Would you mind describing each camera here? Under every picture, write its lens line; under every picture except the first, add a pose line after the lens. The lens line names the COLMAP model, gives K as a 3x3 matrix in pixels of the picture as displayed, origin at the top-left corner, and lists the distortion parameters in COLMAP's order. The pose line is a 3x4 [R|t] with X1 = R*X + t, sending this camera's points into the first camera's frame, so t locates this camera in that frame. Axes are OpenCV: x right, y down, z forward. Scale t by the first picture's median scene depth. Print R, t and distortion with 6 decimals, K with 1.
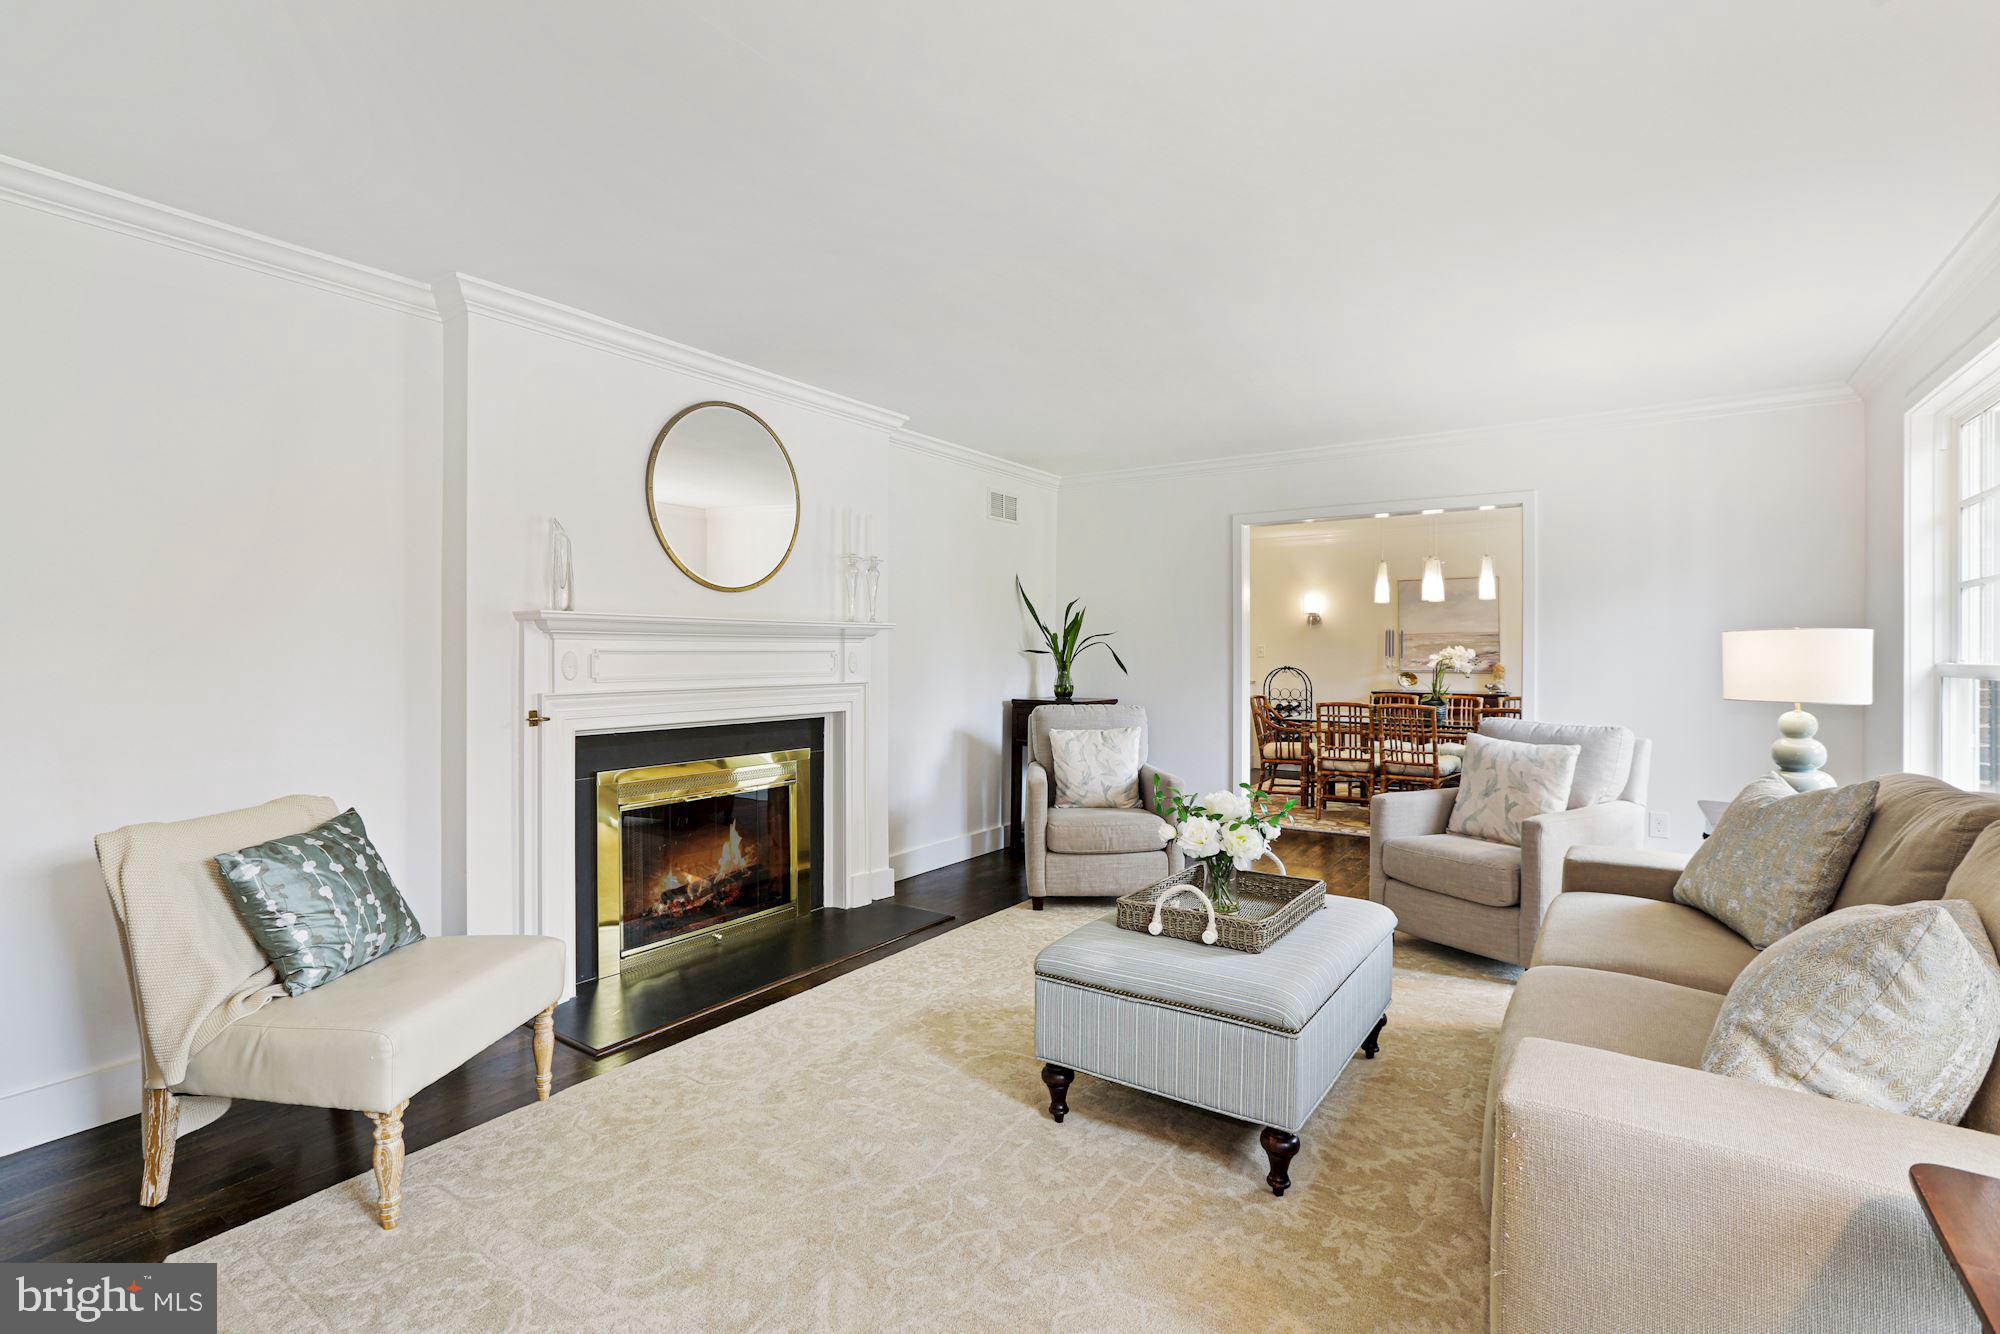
lens RADIAL K [[919.0, 0, 979.1], [0, 919.0, 659.1], [0, 0, 1]] dist [-0.025348, 0.009230]
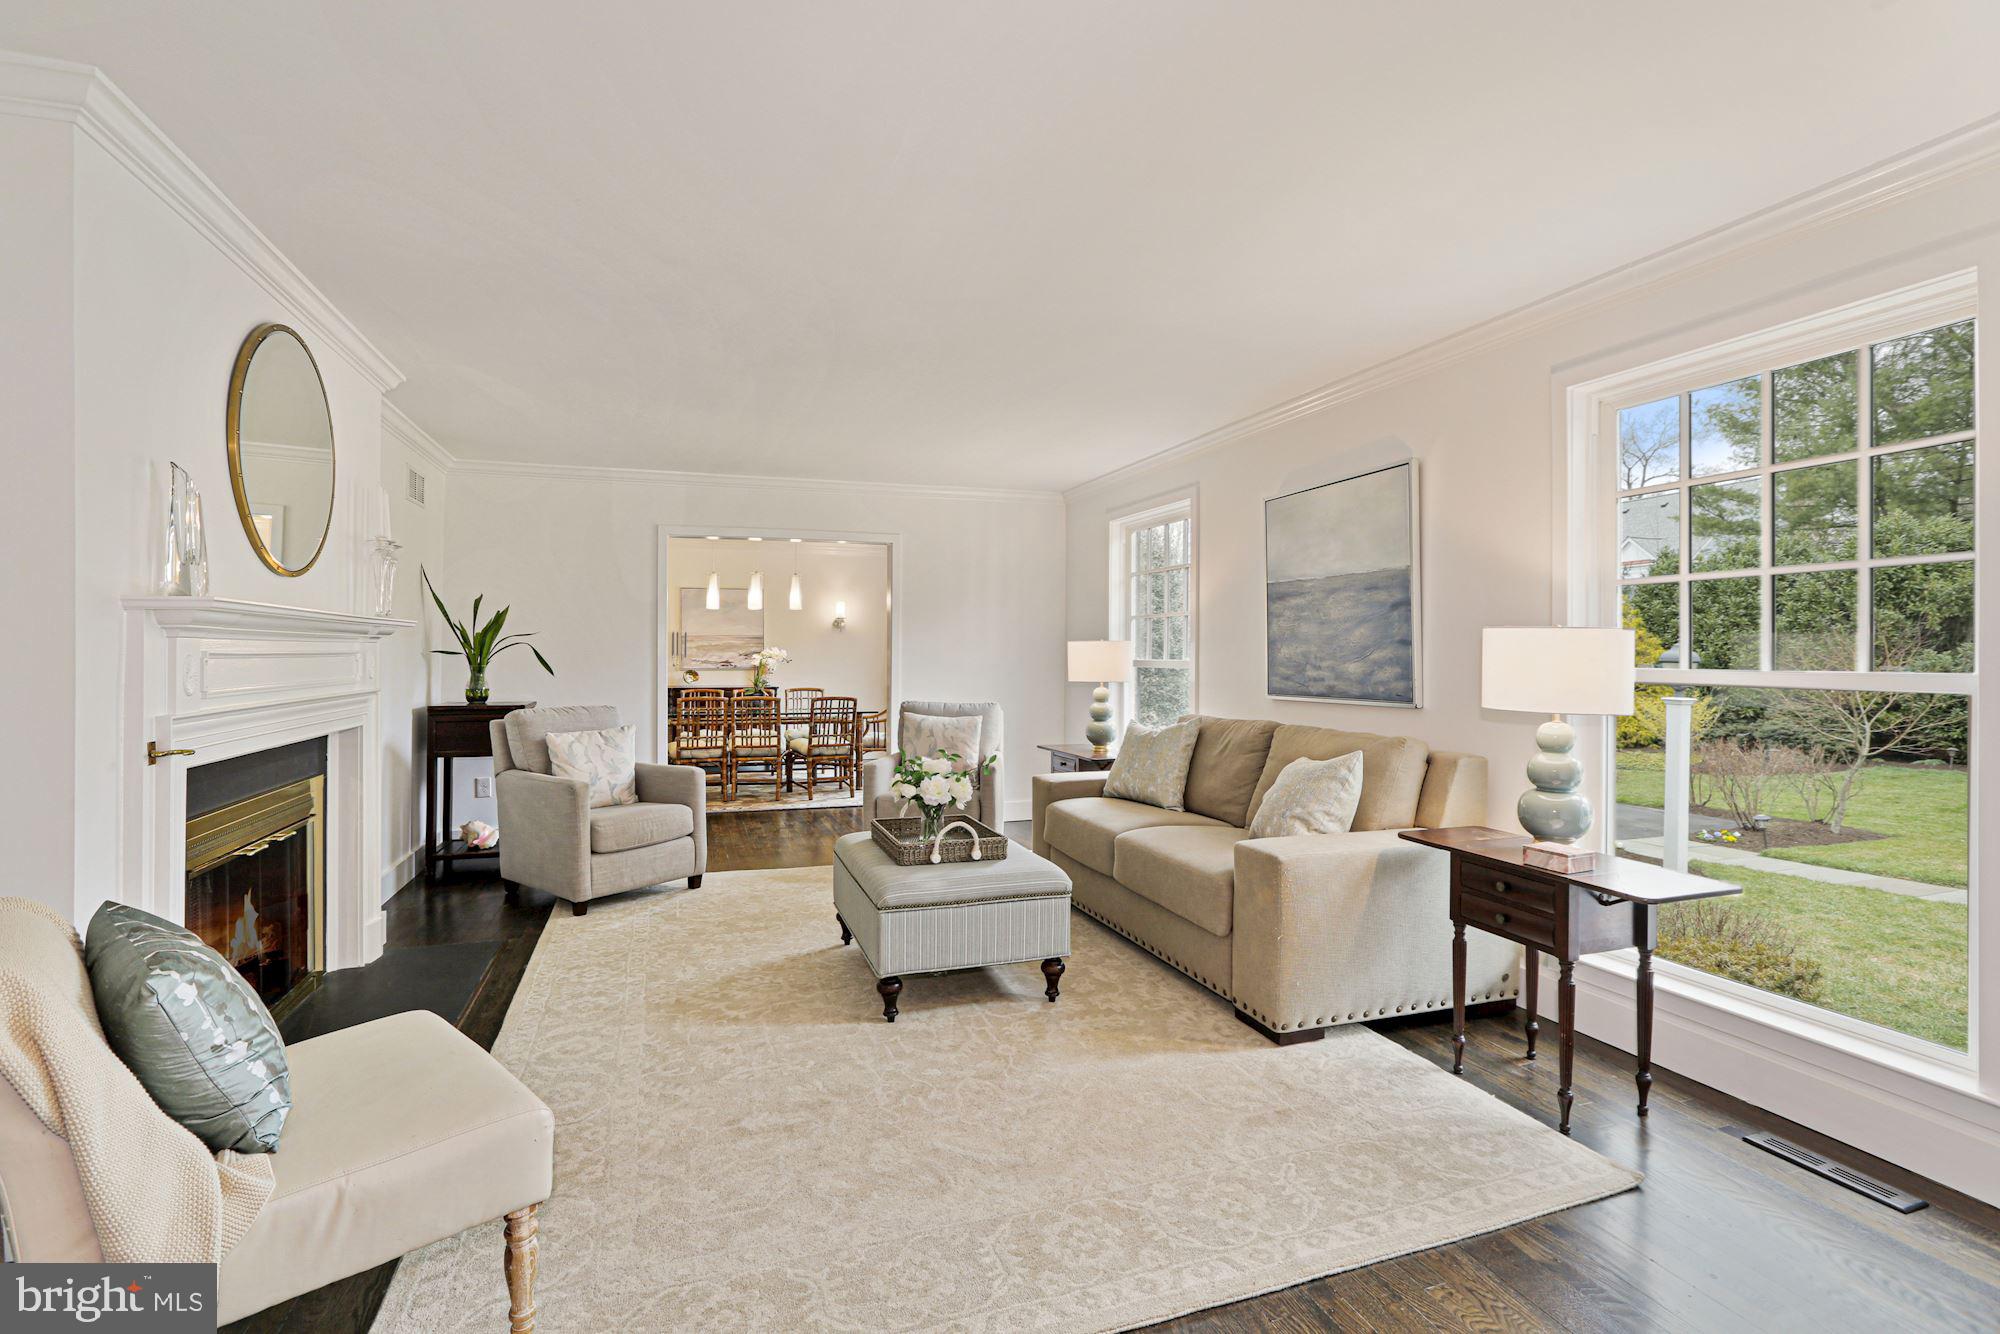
lens RADIAL K [[919.0, 0, 984.2], [0, 919.0, 646.6], [0, 0, 1]] dist [-0.025348, 0.009230]
pose [[0.599364, 0.006093, 0.800453, -0.660426], [0.002783, 0.999949, -0.009696, -0.006544], [-0.800472, 0.008039, 0.599317, 0.091008]]
